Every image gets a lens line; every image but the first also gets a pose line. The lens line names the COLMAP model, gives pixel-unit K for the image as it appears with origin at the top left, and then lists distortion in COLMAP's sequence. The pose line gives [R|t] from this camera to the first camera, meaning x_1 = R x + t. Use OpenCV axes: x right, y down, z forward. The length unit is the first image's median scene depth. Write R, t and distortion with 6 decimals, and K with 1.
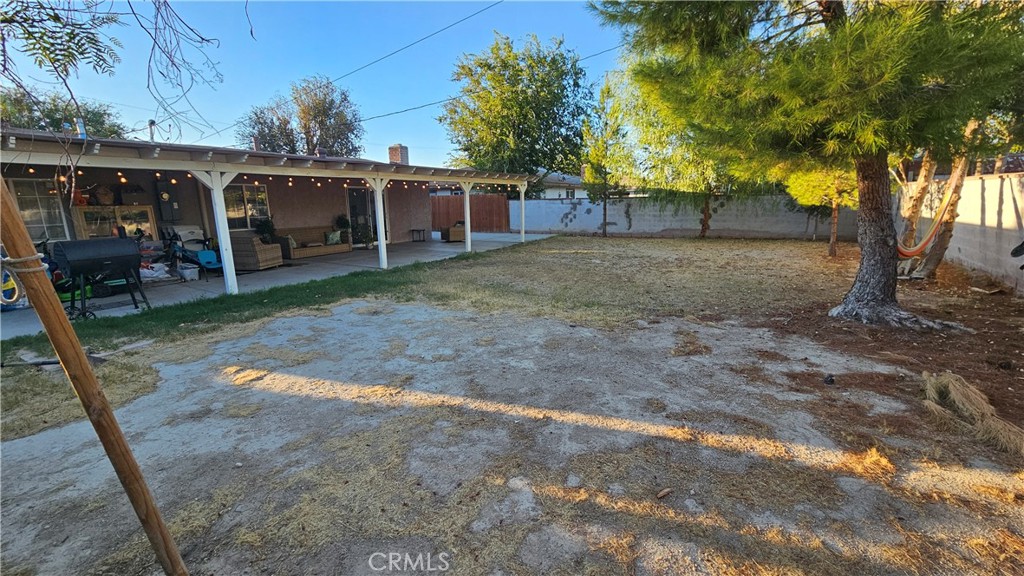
lens RADIAL K [[418.7, 0, 517.3], [0, 418.7, 285.7], [0, 0, 1]] dist [-0.004472, -0.000228]
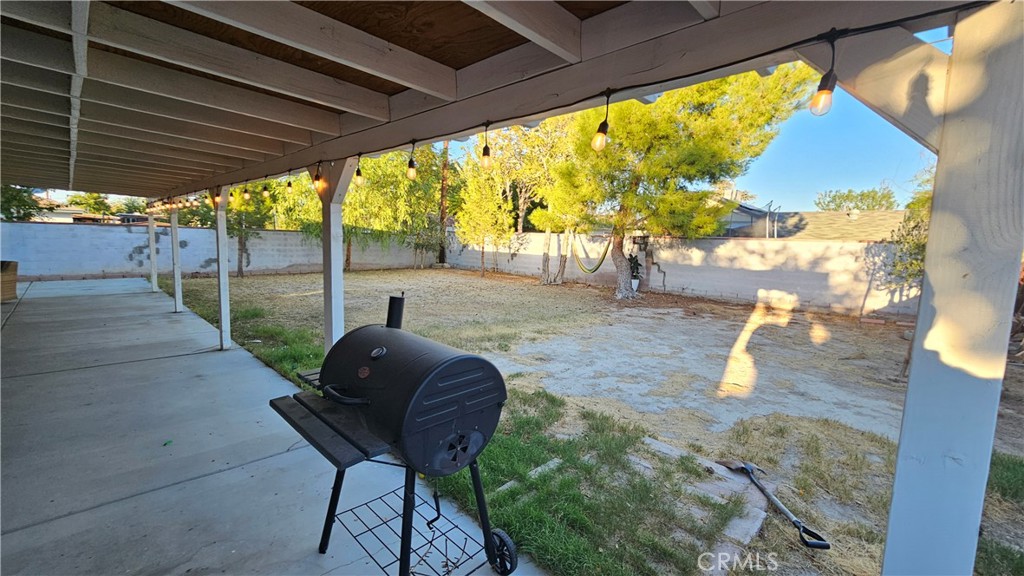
lens RADIAL K [[418.7, 0, 518.0], [0, 418.7, 289.3], [0, 0, 1]] dist [-0.004472, -0.000228]
pose [[0.238907, -0.088330, 0.967017, -1.469733], [0.153113, 0.986823, 0.052311, -0.172618], [-0.958895, 0.135565, 0.249283, 0.944008]]
